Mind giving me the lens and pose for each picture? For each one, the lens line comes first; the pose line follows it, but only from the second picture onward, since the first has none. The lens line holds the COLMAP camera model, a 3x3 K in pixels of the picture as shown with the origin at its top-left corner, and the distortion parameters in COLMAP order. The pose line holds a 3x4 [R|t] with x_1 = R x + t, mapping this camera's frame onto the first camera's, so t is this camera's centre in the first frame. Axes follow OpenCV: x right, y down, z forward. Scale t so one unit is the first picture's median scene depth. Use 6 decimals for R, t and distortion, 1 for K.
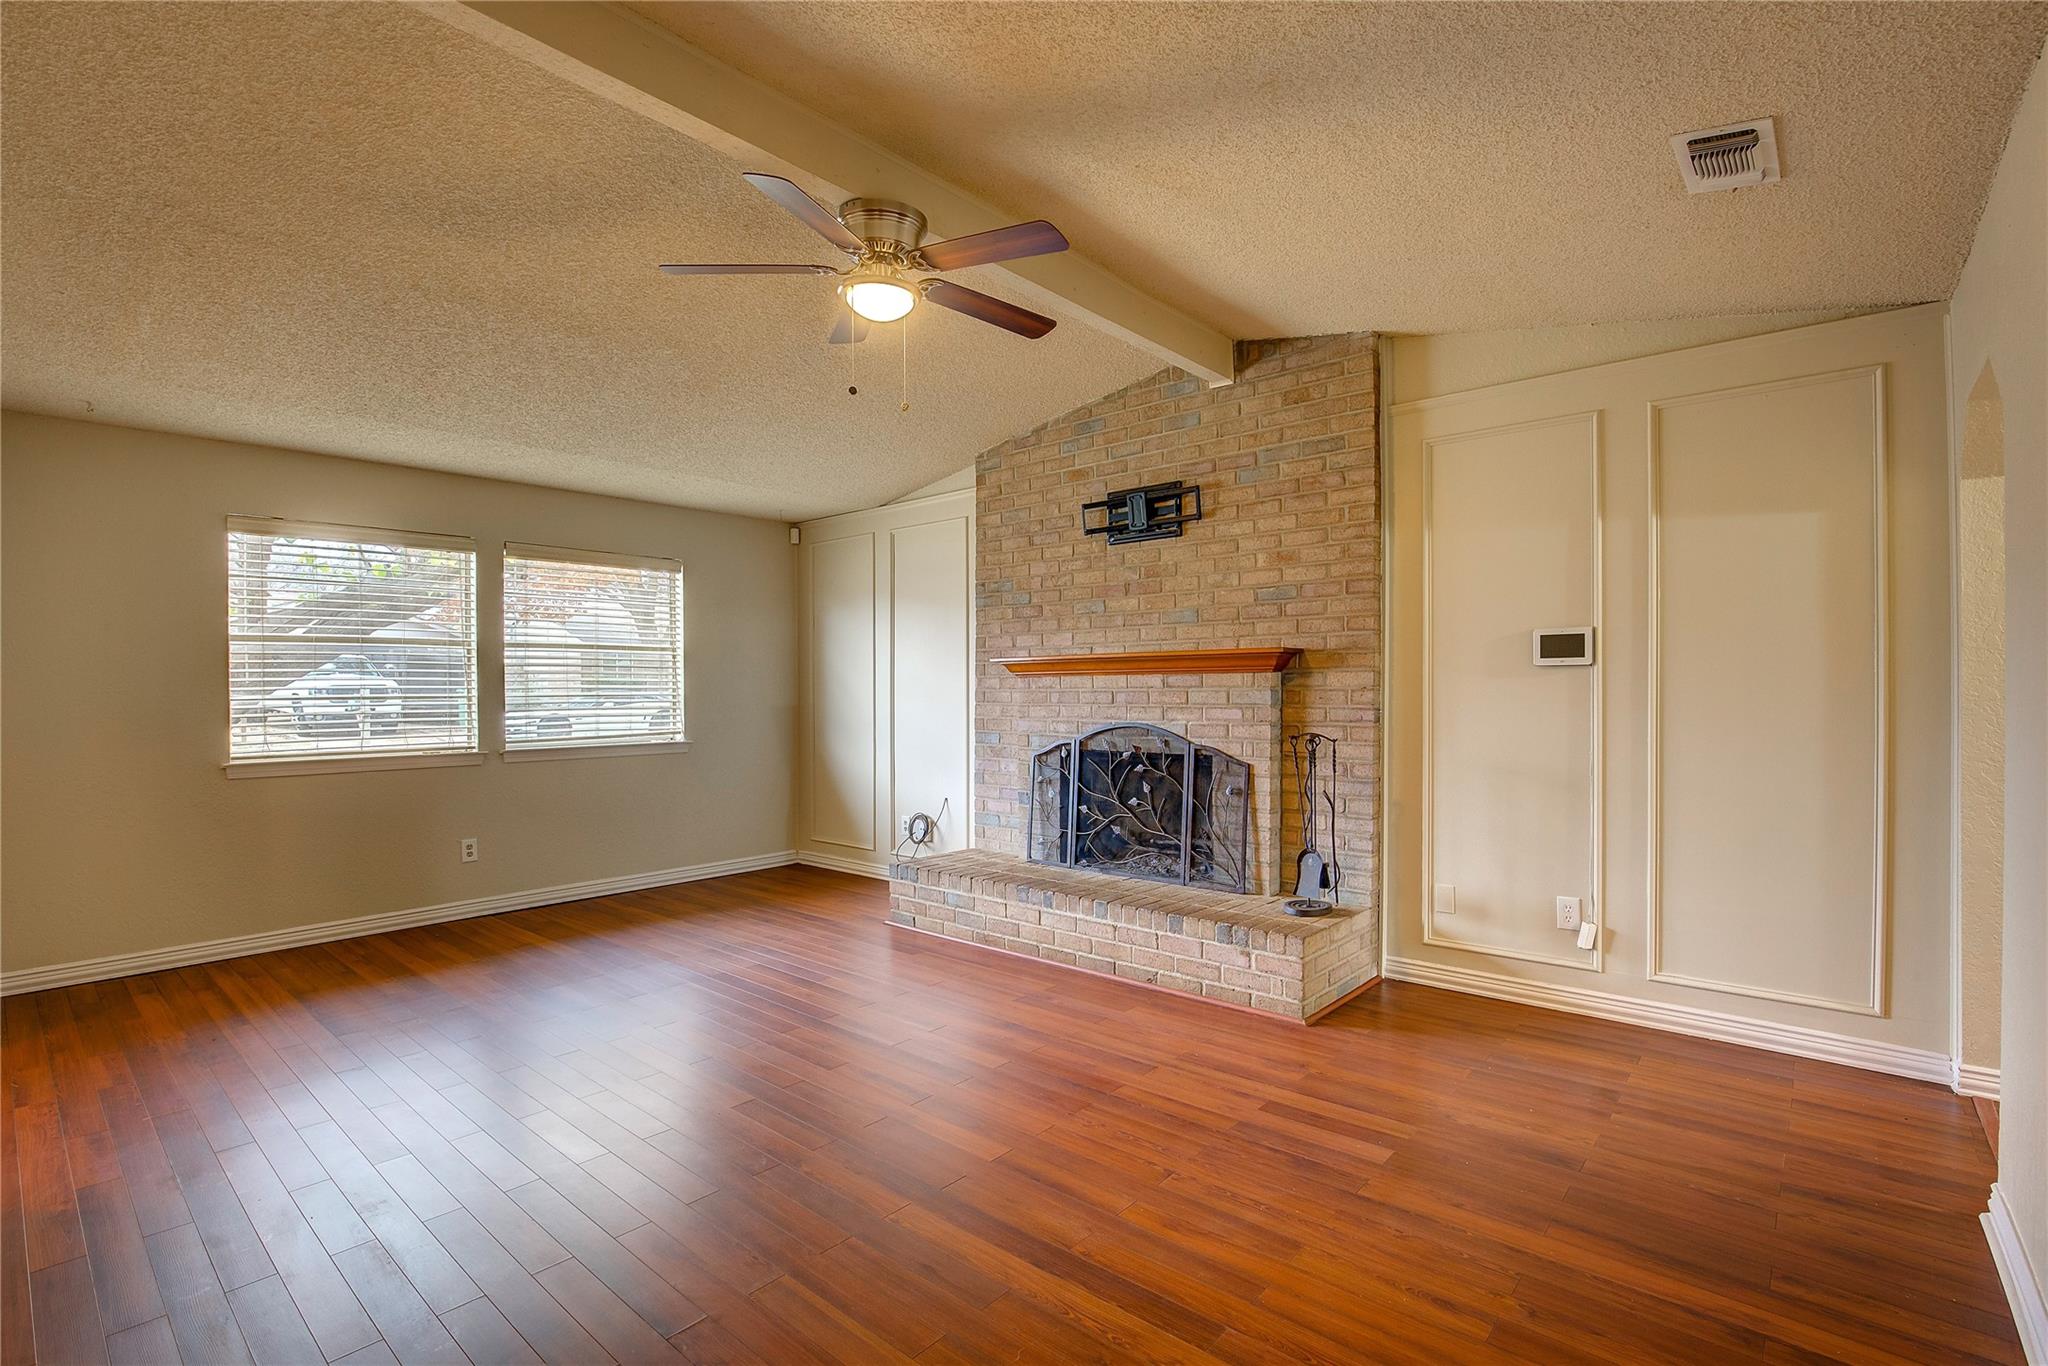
lens RADIAL K [[952.4, 0, 1023.3], [0, 952.4, 700.7], [0, 0, 1]] dist [-0.000920, -0.000054]
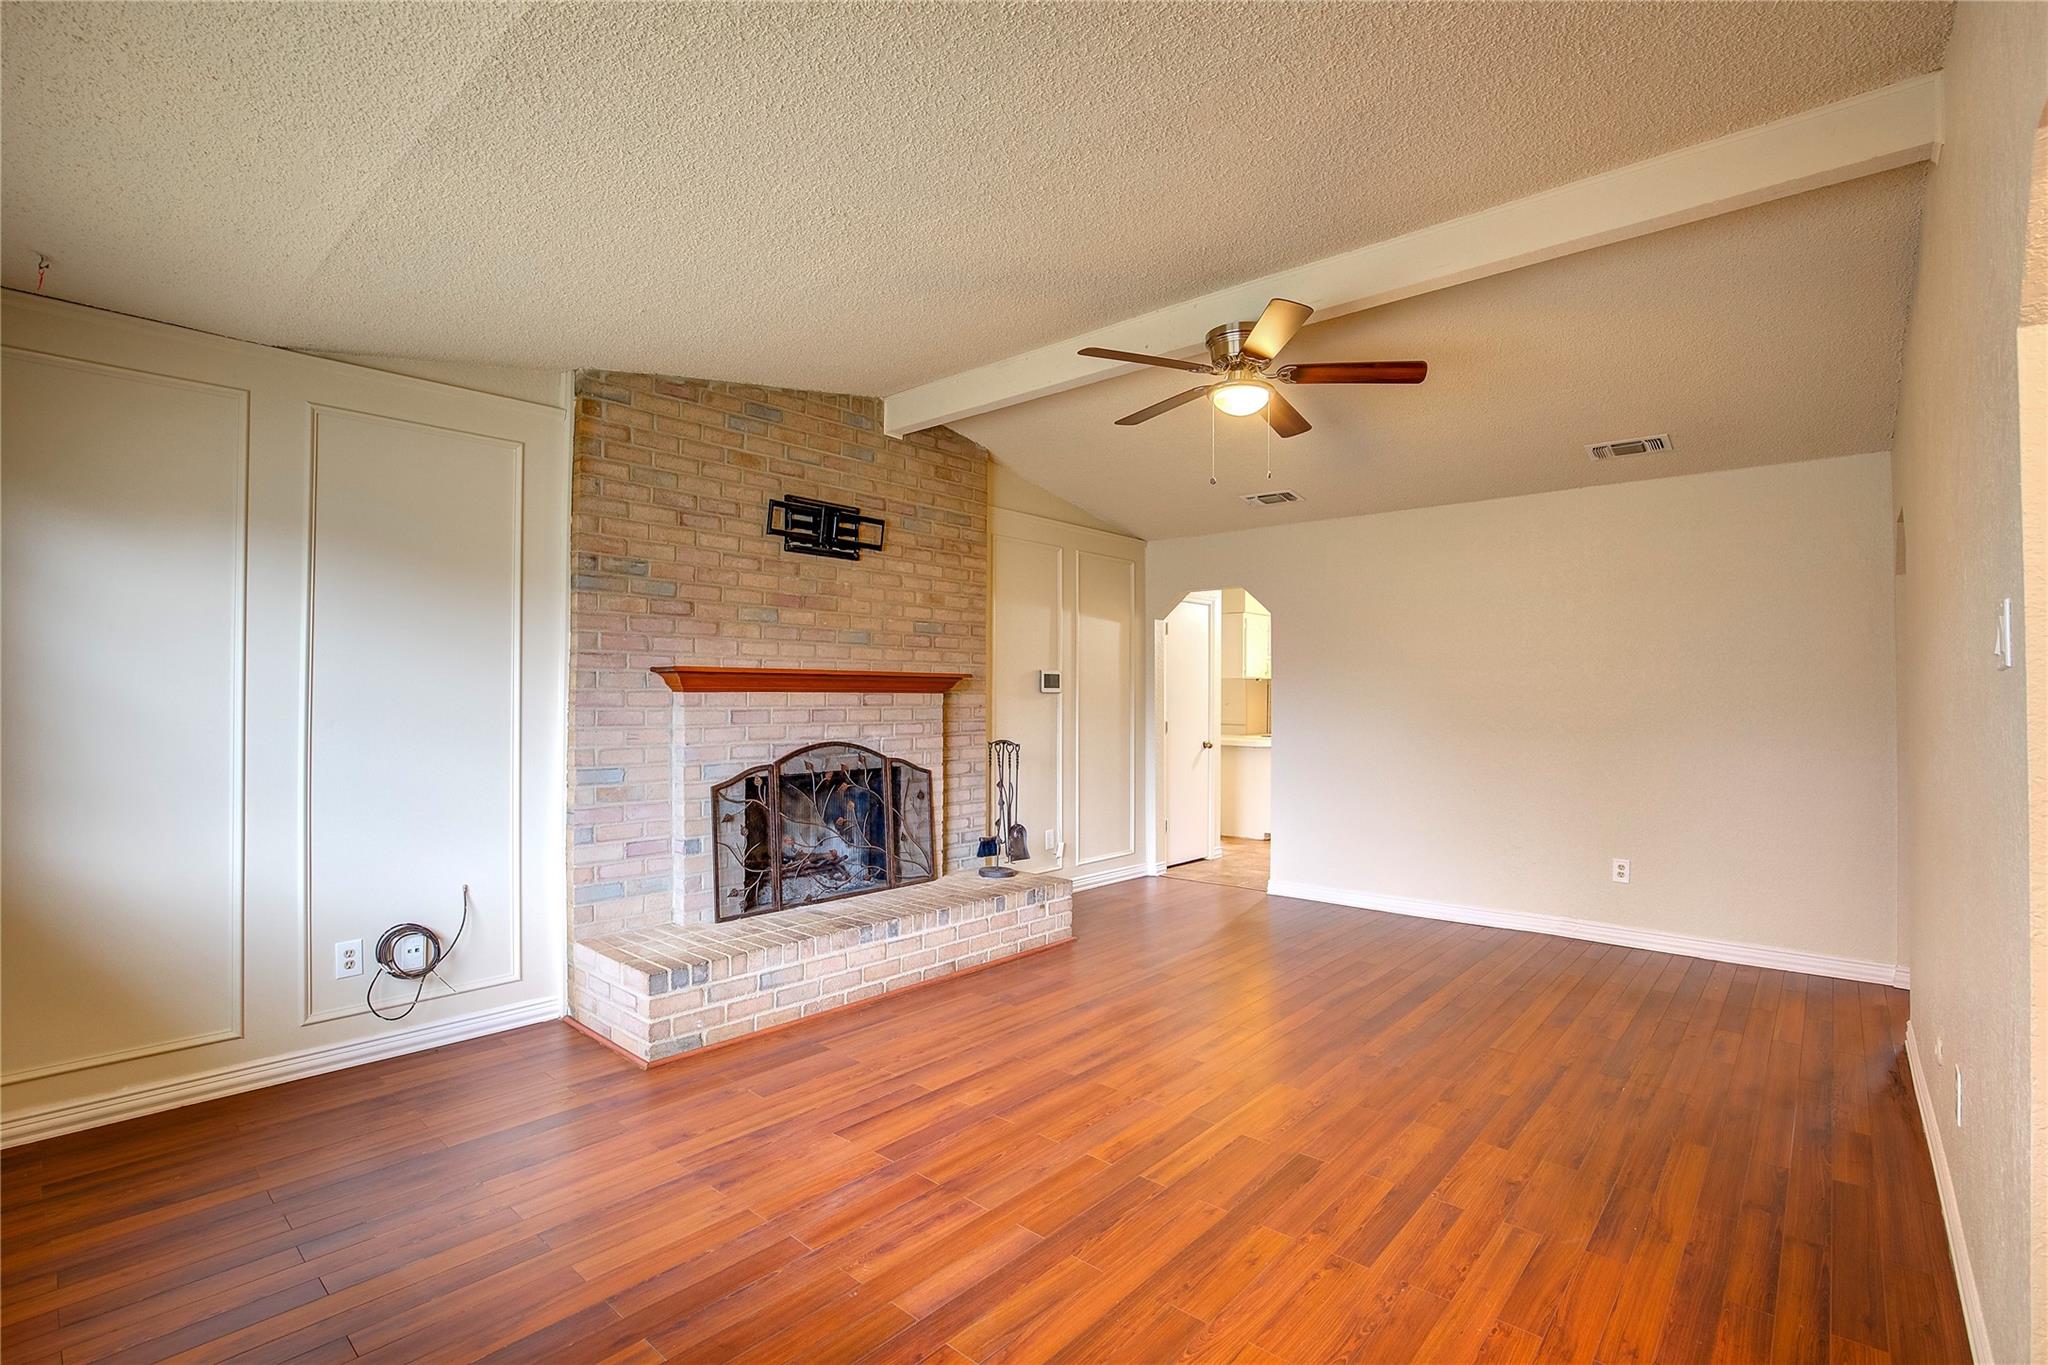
lens RADIAL K [[952.4, 0, 1023.3], [0, 952.4, 700.2], [0, 0, 1]] dist [-0.000920, -0.000054]
pose [[0.007856, 0.014533, 0.999864, -0.879797], [0.021623, 0.999658, -0.014700, -0.000339], [-0.999735, 0.021736, 0.007539, 0.815562]]
